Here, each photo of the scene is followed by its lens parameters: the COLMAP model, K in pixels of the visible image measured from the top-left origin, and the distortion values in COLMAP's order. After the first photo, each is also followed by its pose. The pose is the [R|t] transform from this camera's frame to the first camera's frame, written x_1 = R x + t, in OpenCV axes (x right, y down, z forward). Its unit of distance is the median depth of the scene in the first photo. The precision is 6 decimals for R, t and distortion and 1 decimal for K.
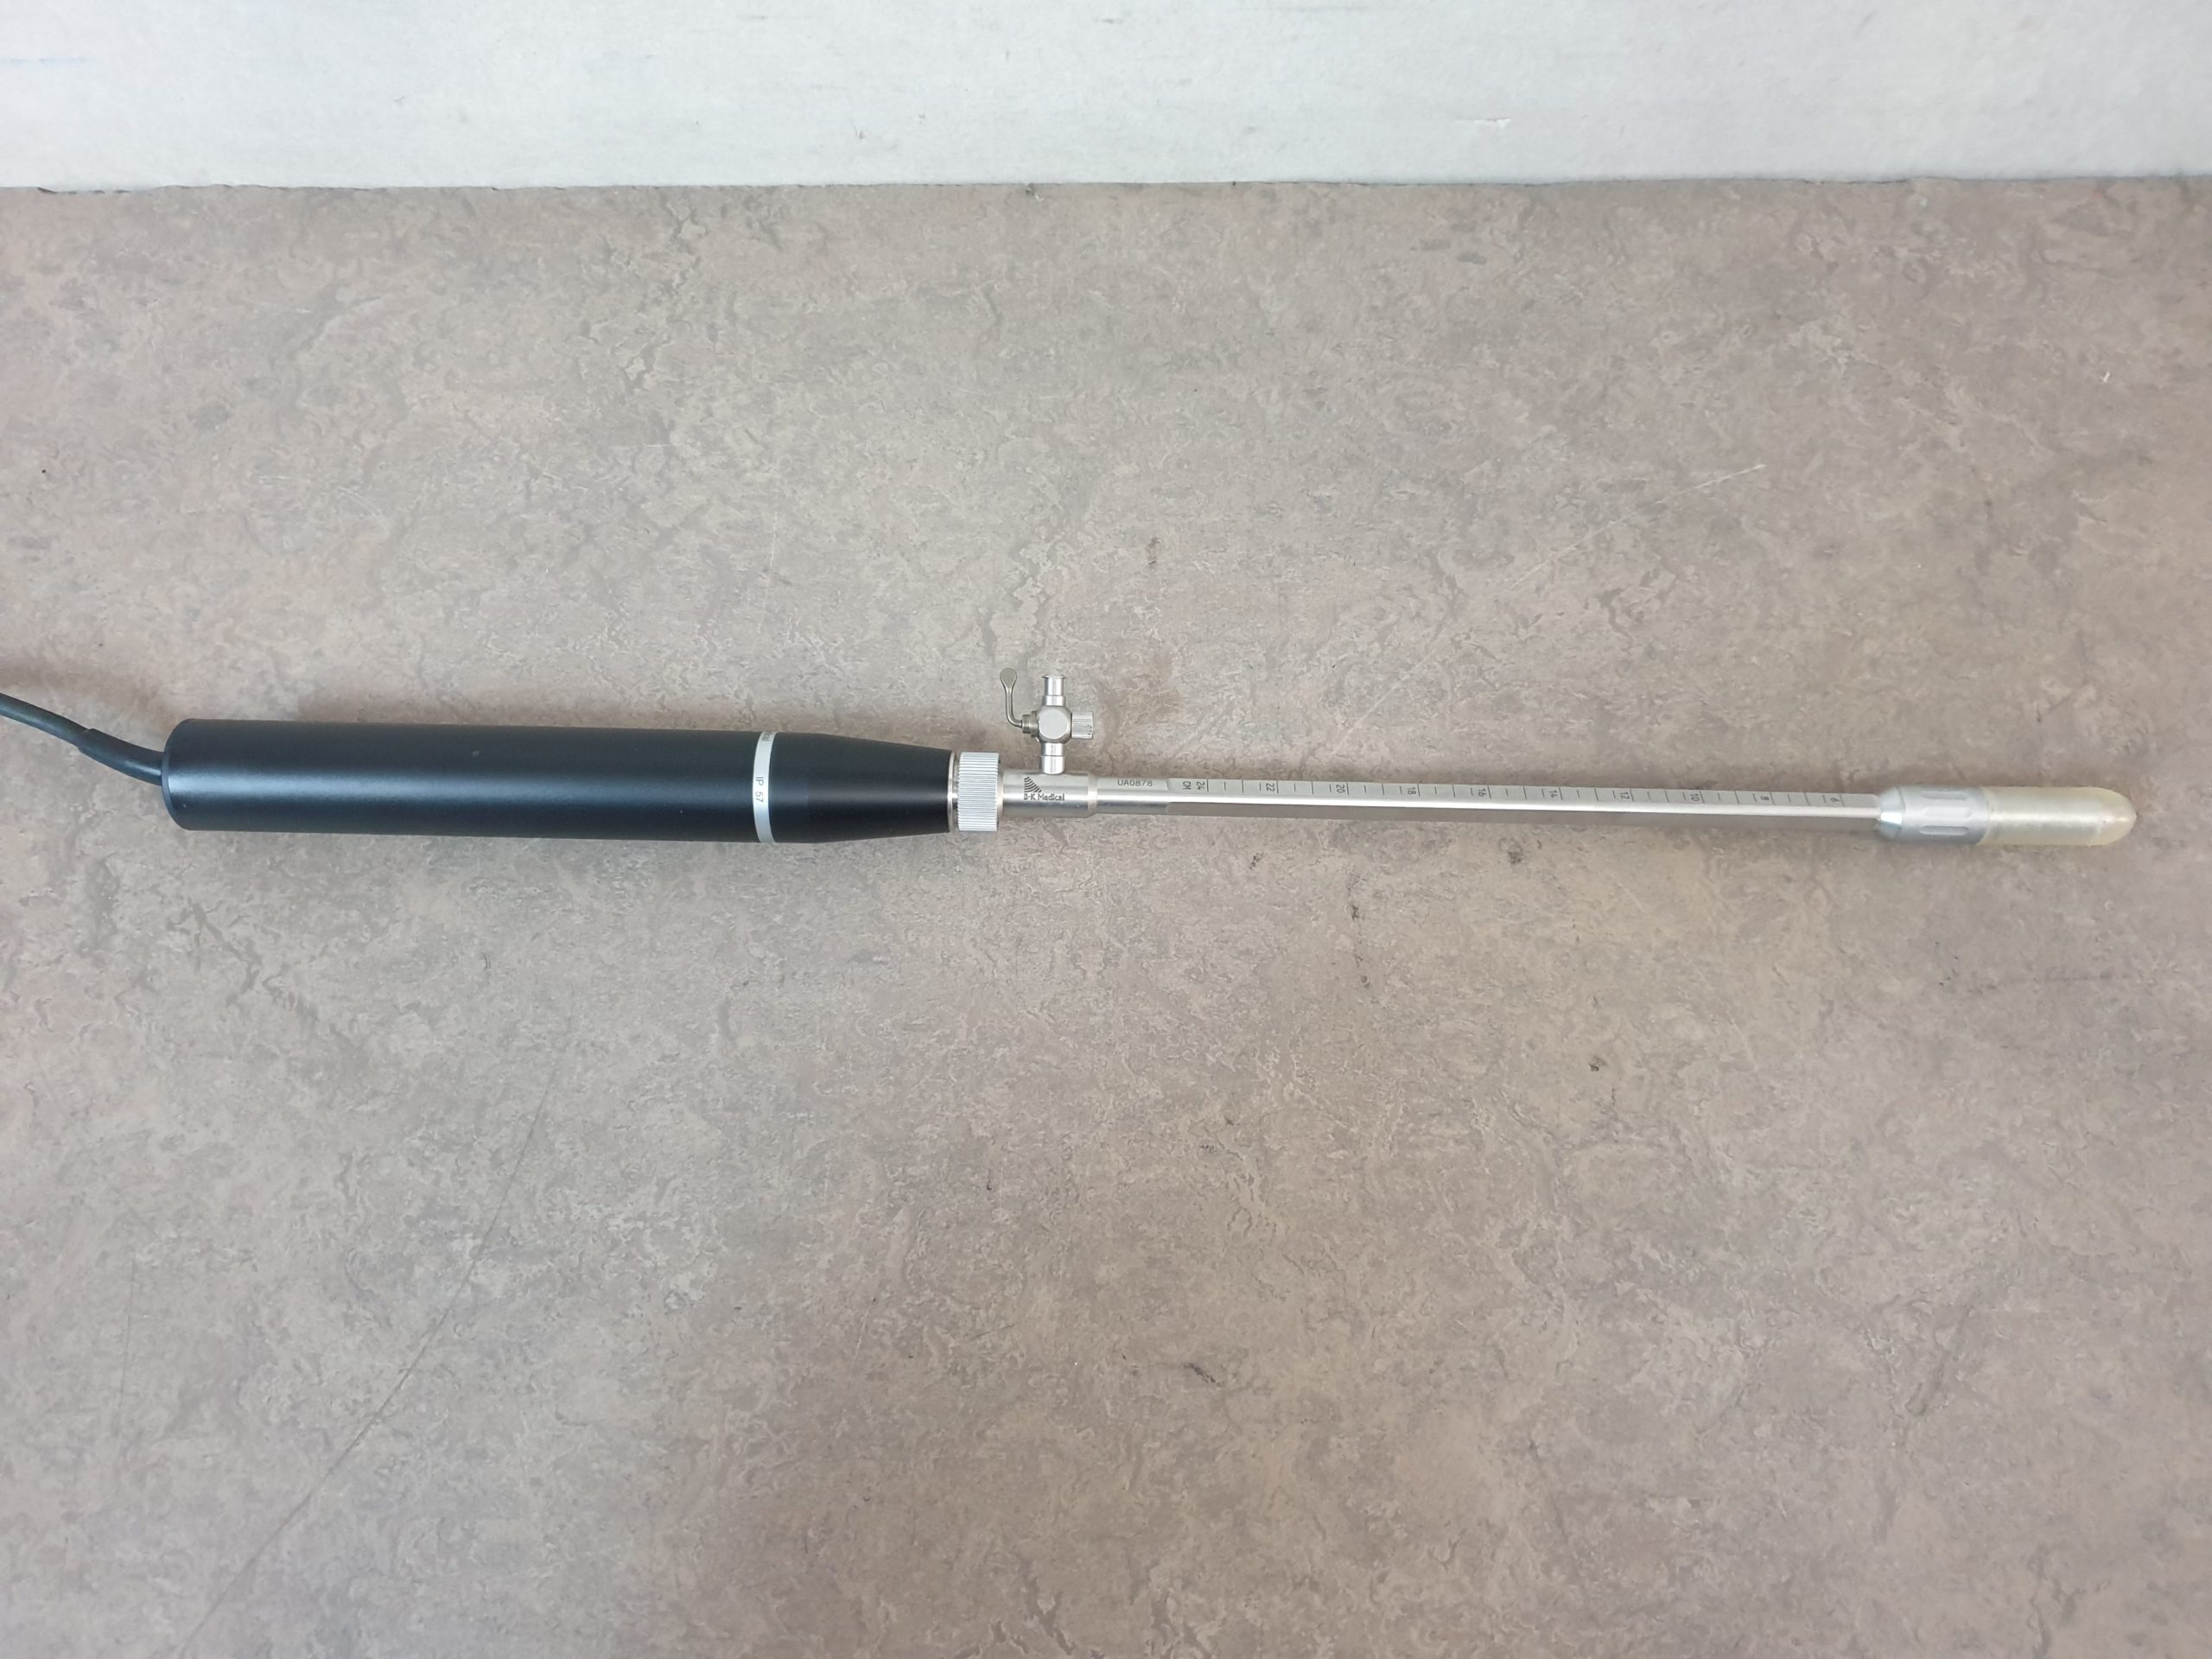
lens RADIAL K [[1935.2, 0, 1099.6], [0, 1935.2, 817.3], [0, 0, 1]] dist [-0.079786, 0.119954]
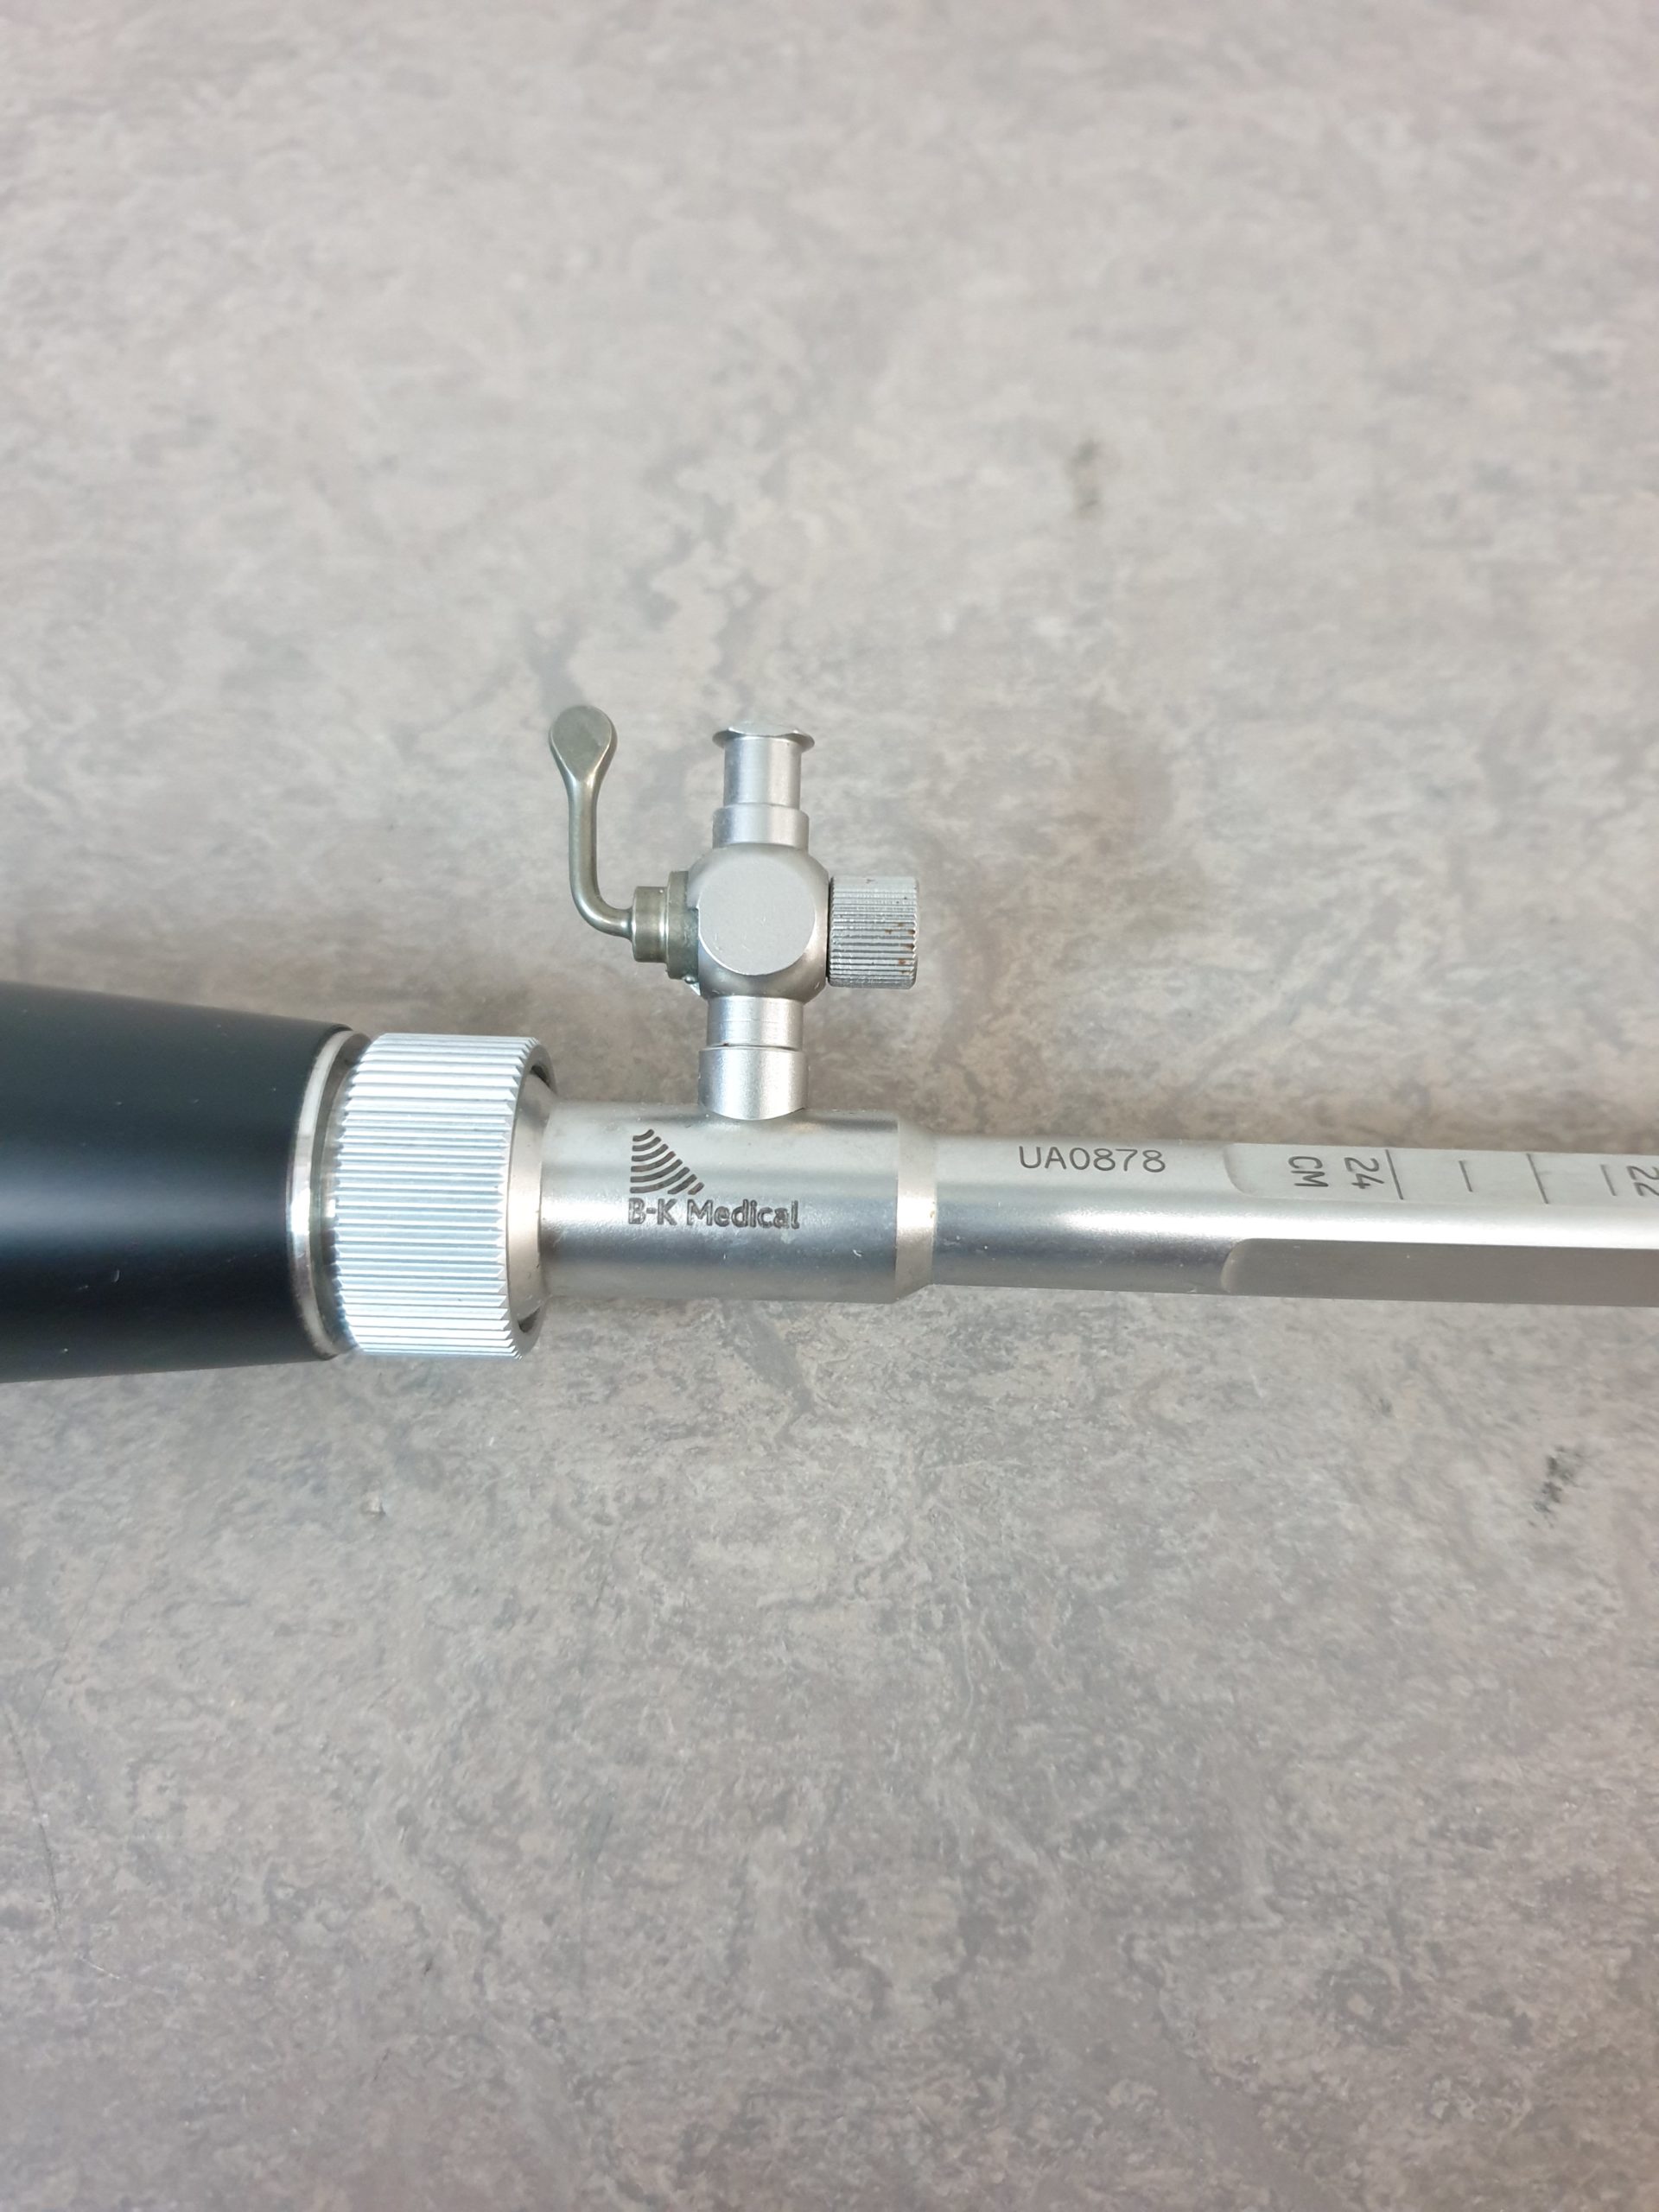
lens RADIAL K [[1935.2, 0, 827.9], [0, 1935.2, 1116.9], [0, 0, 1]] dist [-0.079786, 0.119954]
pose [[0.999797, 0.005425, -0.019426, -0.009462], [-0.007127, 0.996039, -0.088635, -0.001614], [0.018868, 0.088755, 0.995875, 0.726799]]
